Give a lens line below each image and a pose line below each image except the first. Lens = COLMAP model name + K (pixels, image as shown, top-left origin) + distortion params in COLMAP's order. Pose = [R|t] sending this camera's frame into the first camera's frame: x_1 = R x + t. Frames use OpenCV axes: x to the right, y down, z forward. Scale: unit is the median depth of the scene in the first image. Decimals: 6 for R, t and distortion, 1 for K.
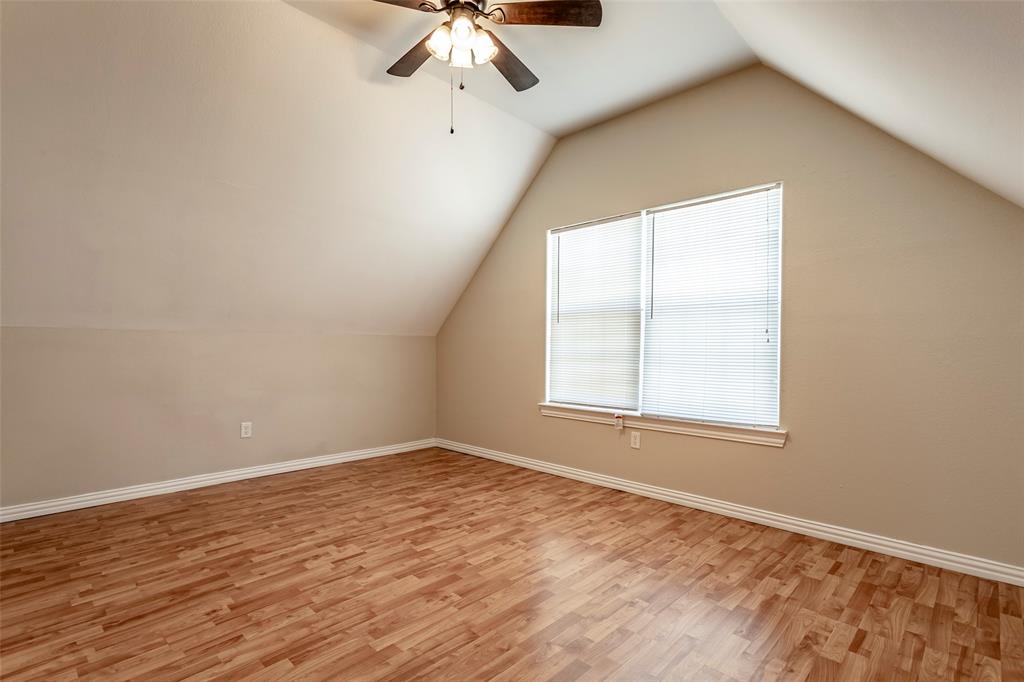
lens RADIAL K [[486.5, 0, 514.3], [0, 486.5, 342.1], [0, 0, 1]] dist [-0.002724, 0.000820]
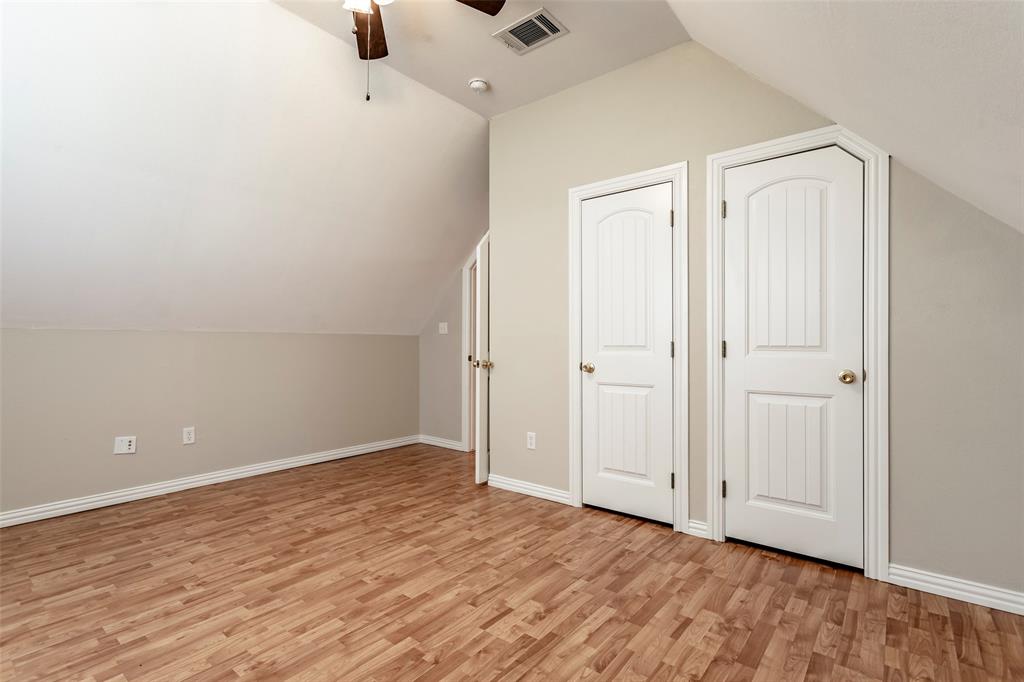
lens RADIAL K [[486.5, 0, 514.3], [0, 486.5, 342.1], [0, 0, 1]] dist [-0.002724, 0.000820]
pose [[-0.996449, -0.008195, -0.083804, -0.320542], [-0.007290, 0.999912, -0.011101, 0.007964], [0.083887, -0.010450, -0.996420, 1.924328]]
